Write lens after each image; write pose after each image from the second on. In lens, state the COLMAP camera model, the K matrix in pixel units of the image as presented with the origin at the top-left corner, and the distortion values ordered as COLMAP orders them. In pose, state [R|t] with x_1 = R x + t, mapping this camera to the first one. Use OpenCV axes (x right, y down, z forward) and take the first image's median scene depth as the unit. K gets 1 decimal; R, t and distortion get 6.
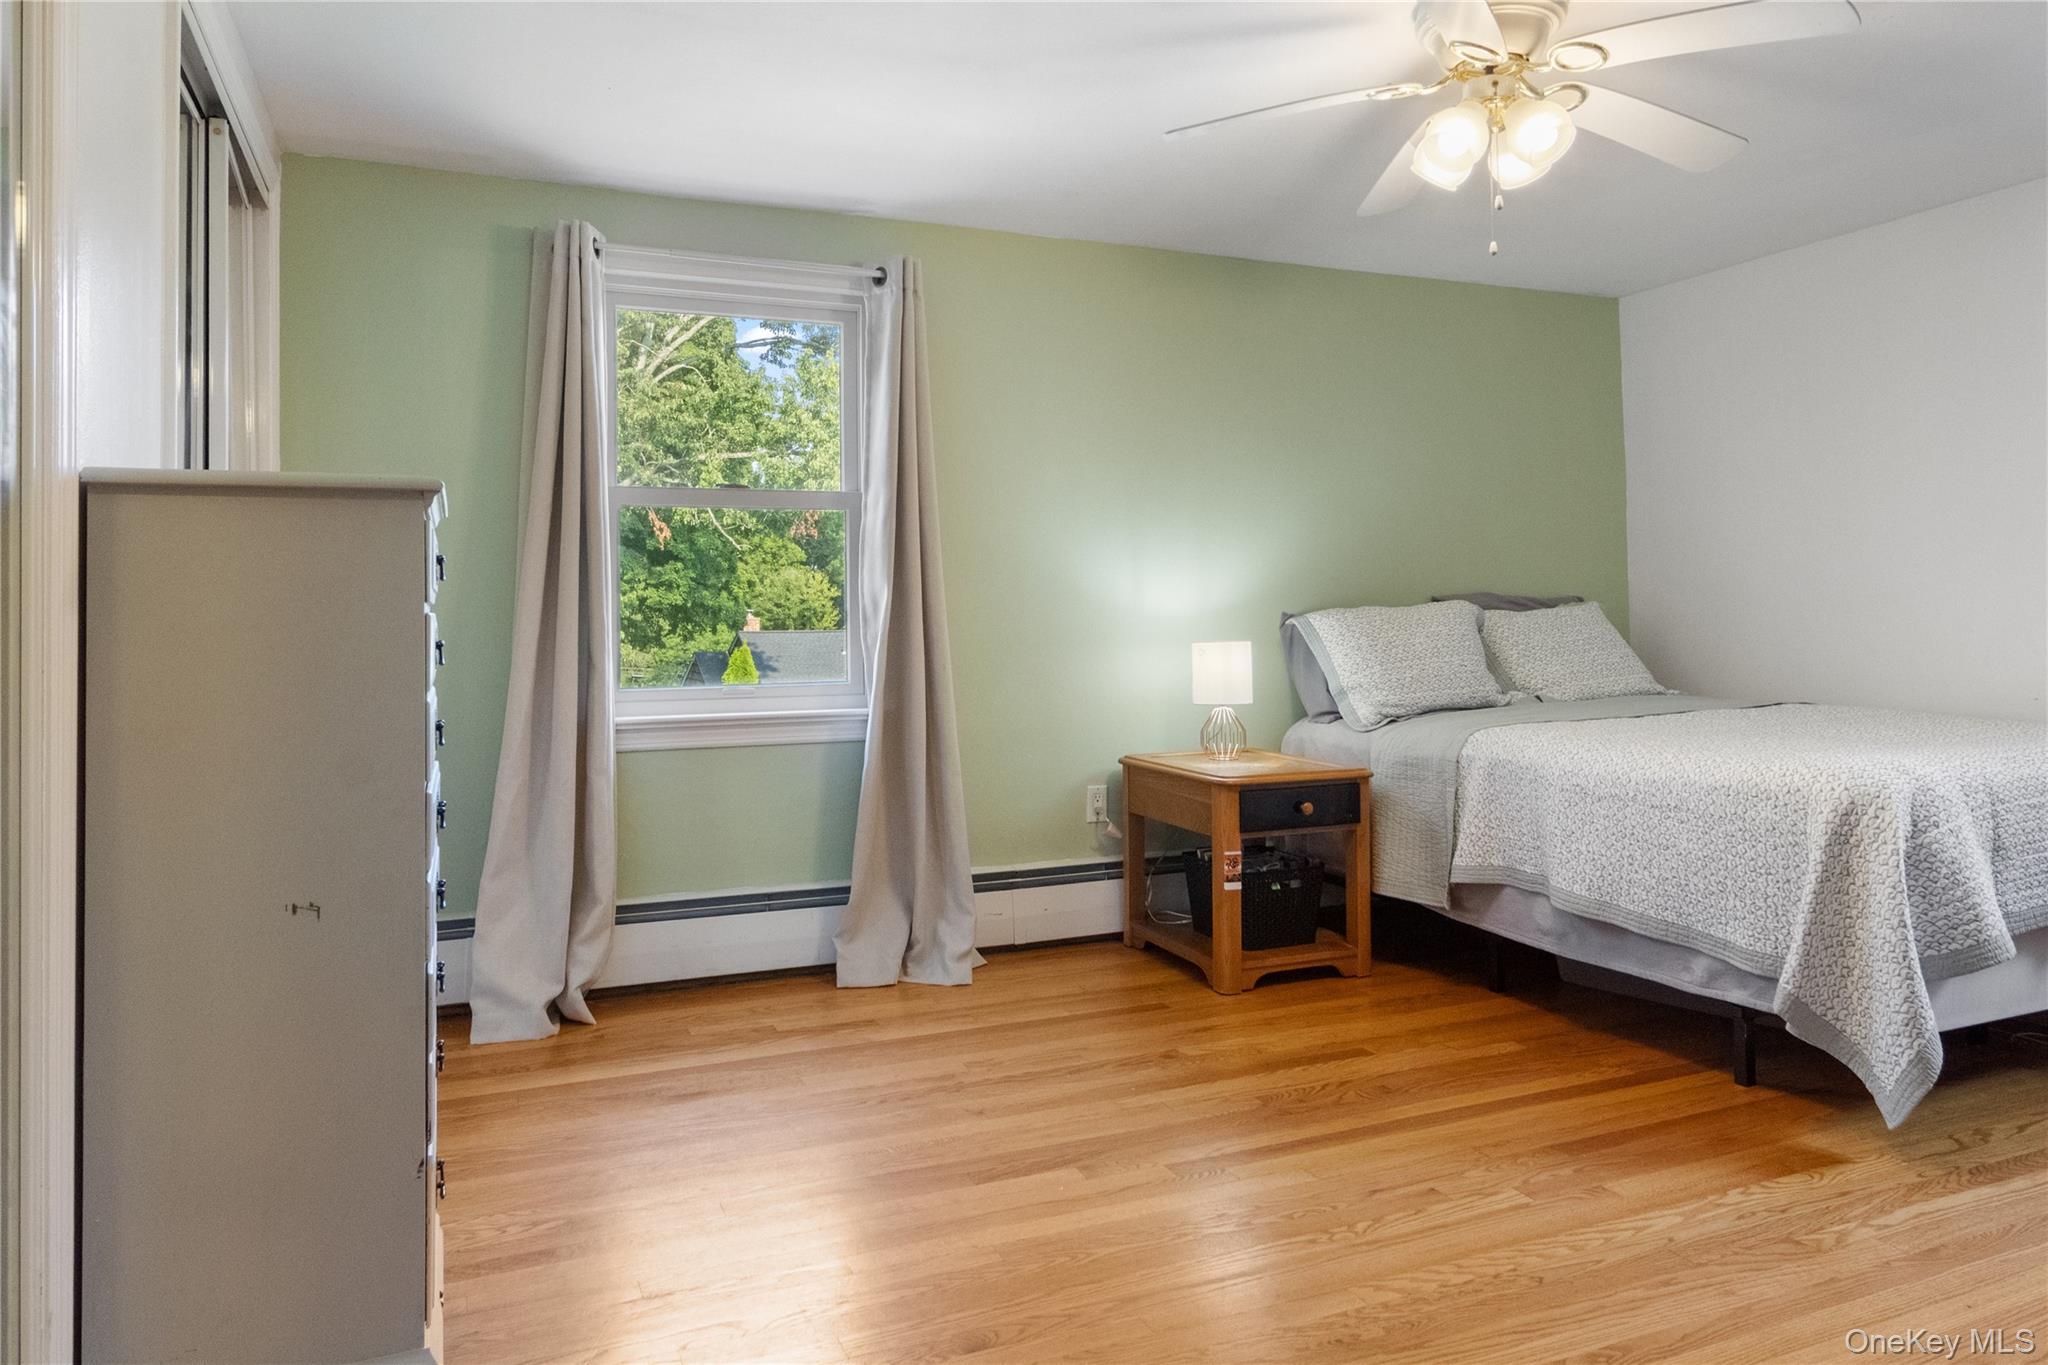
lens RADIAL K [[1320.5, 0, 1029.9], [0, 1320.5, 642.6], [0, 0, 1]] dist [-0.000806, 0.001031]
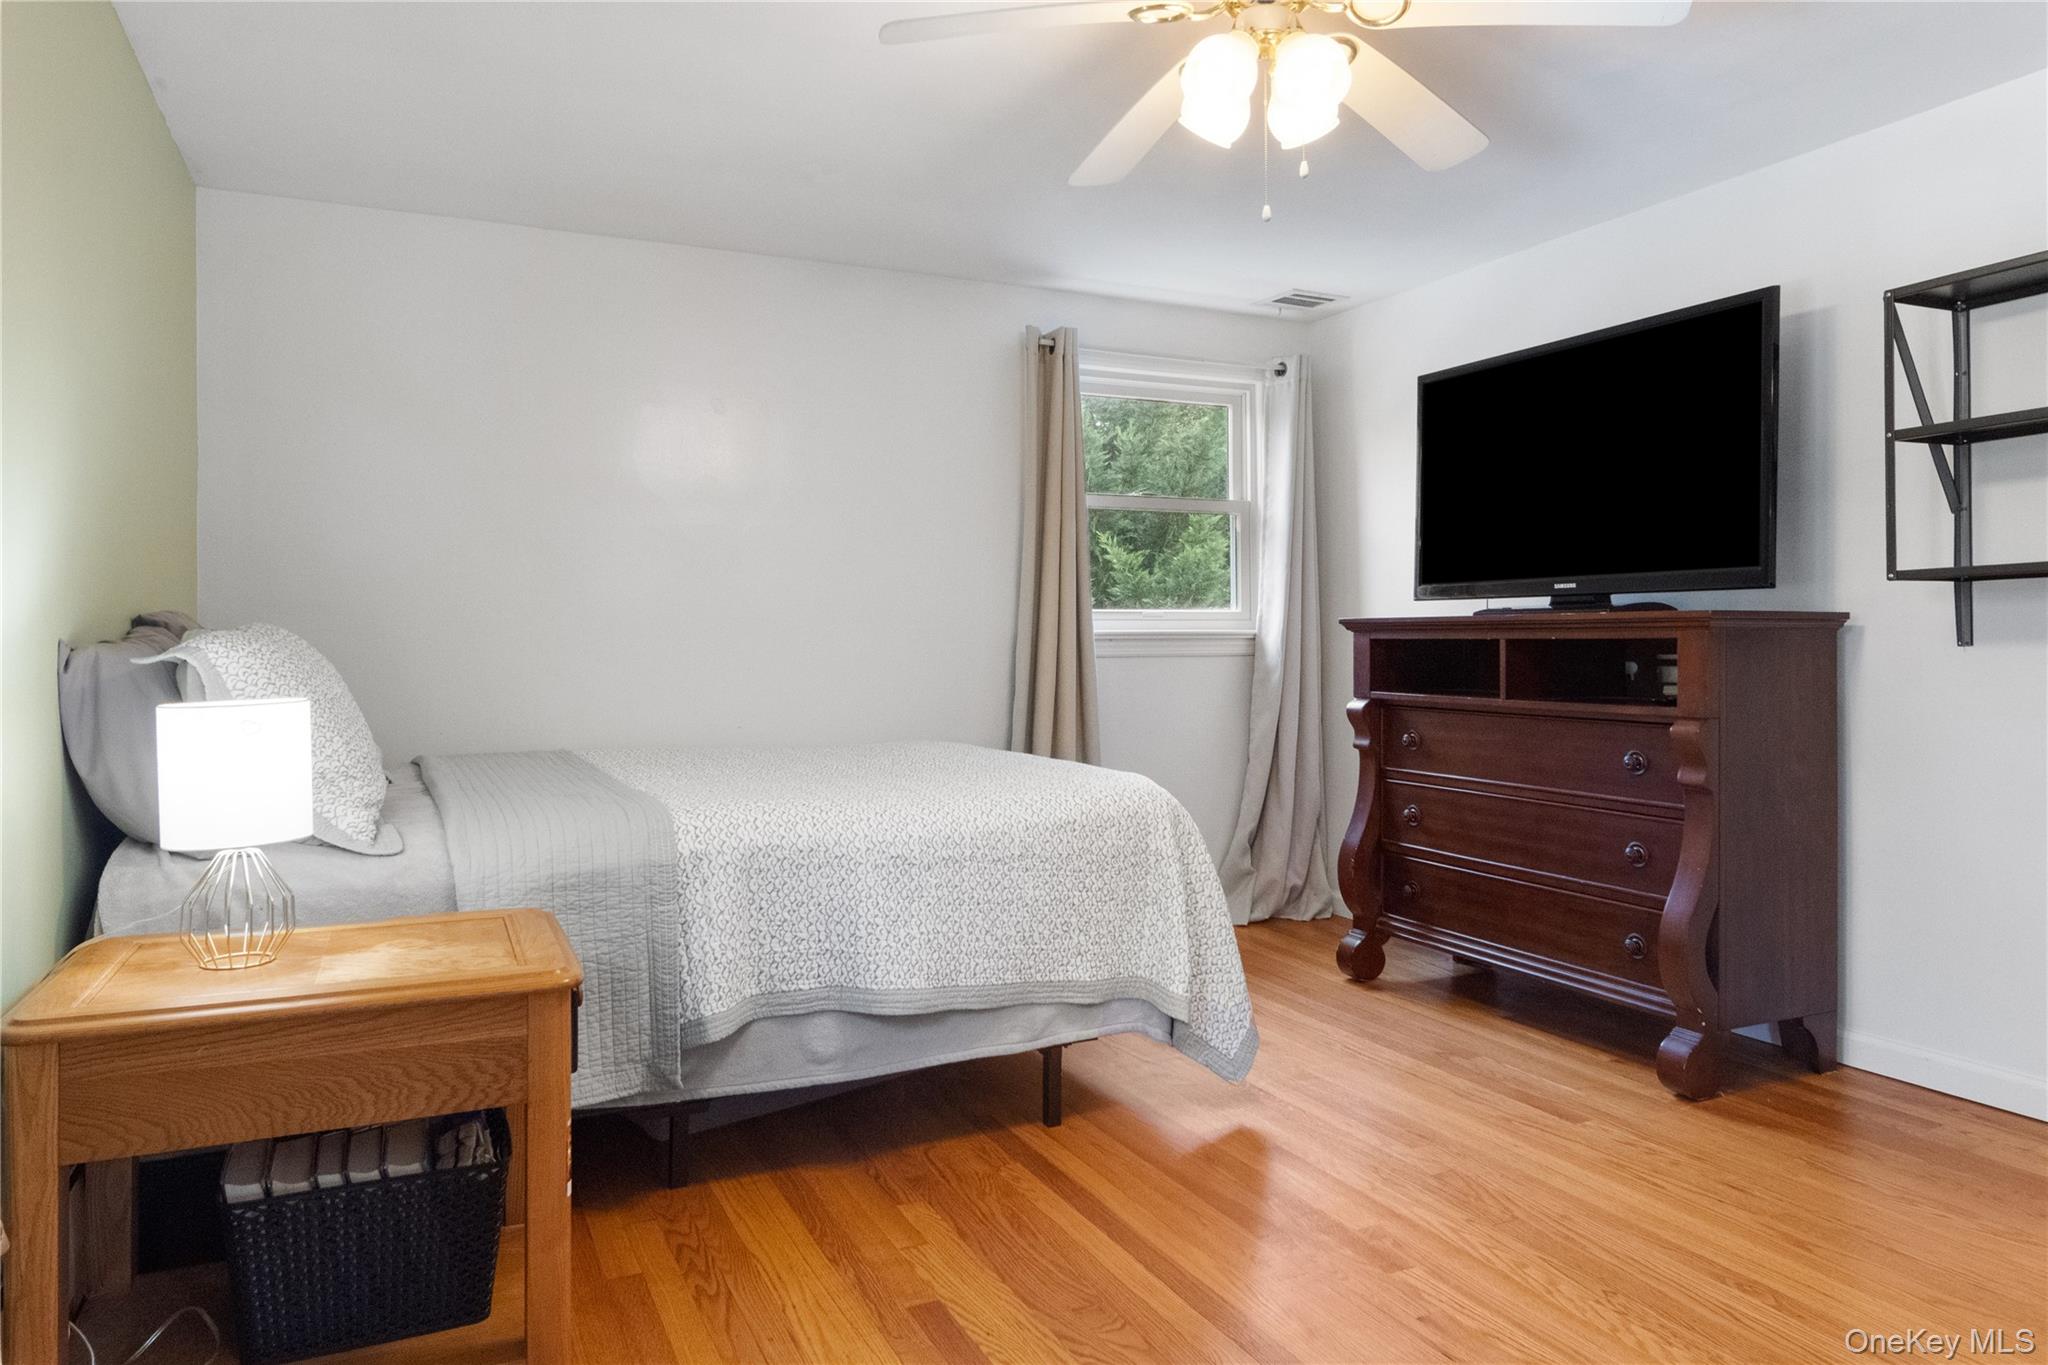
lens RADIAL K [[1320.5, 0, 1029.9], [0, 1320.5, 642.6], [0, 0, 1]] dist [-0.000806, 0.001031]
pose [[-0.034081, 0.005720, 0.999403, -0.407862], [0.020544, 0.999776, -0.005021, -0.018465], [-0.999208, 0.020361, -0.034191, 0.956285]]
